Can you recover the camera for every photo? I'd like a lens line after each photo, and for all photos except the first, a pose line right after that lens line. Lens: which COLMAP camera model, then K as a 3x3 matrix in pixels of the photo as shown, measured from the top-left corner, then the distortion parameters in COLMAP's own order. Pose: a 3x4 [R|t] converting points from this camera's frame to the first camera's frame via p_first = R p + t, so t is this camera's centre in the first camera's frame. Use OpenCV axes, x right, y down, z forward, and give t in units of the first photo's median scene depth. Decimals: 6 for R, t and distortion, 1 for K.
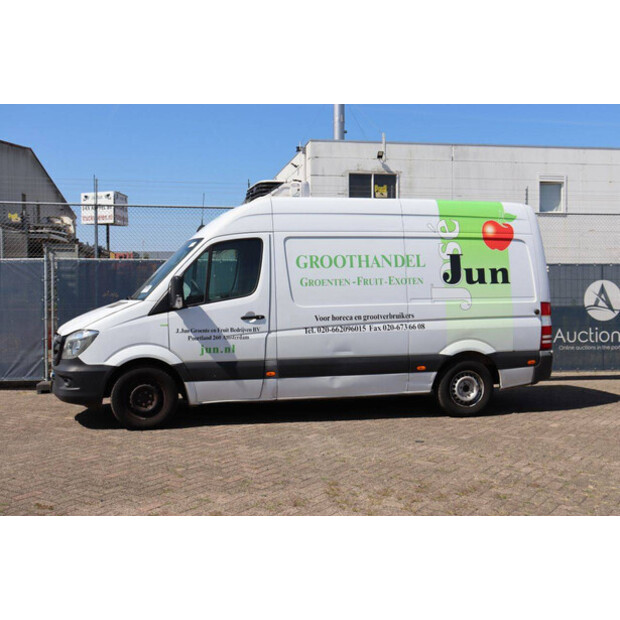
lens RADIAL K [[724.6, 0, 310.6], [0, 724.6, 310.4], [0, 0, 1]] dist [0.012305, 0.000000]
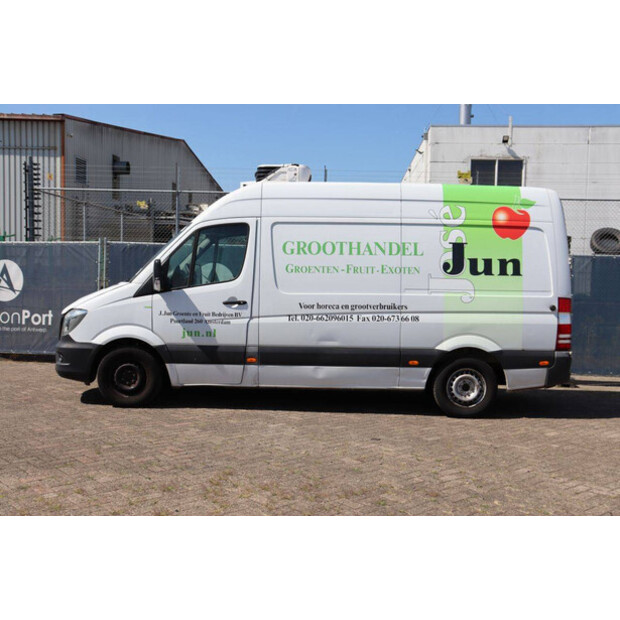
lens RADIAL K [[724.6, 0, 311.4], [0, 724.6, 310.3], [0, 0, 1]] dist [0.012305, 0.000000]
pose [[0.971129, 0.037249, -0.235629, 0.241888], [-0.033806, 0.999255, 0.018636, -0.001813], [0.236147, -0.010133, 0.971664, 0.051570]]
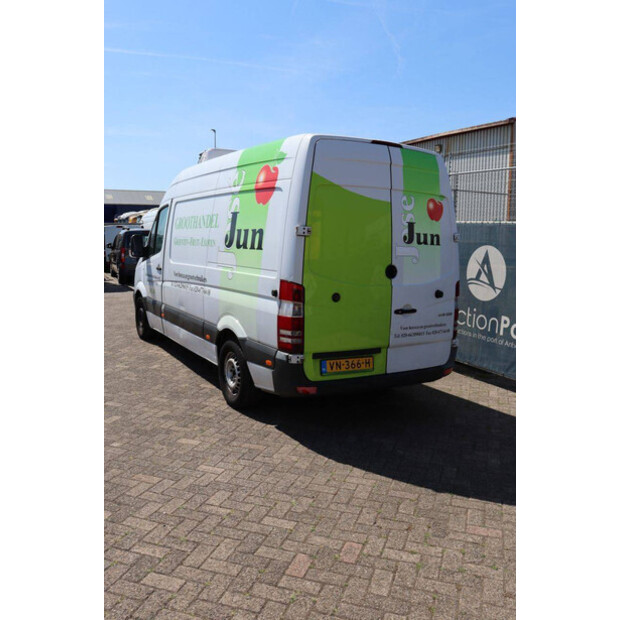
lens RADIAL K [[547.2, 0, 314.3], [0, 547.2, 307.8], [0, 0, 1]] dist [-0.080891, 0.007532]
pose [[0.292094, 0.137874, -0.946399, 0.845246], [-0.057370, 0.990298, 0.126563, -0.053819], [0.954667, 0.017327, 0.297170, 0.916196]]
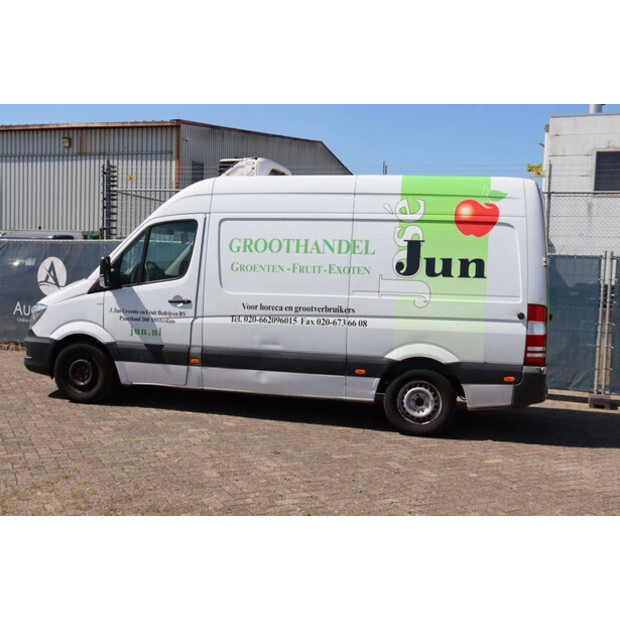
lens RADIAL K [[724.6, 0, 309.3], [0, 724.6, 309.5], [0, 0, 1]] dist [0.012305, 0.000000]
pose [[0.883125, 0.060325, -0.465243, 0.492495], [-0.054359, 0.998177, 0.026242, -0.013426], [0.465977, 0.002115, 0.884794, 0.208015]]
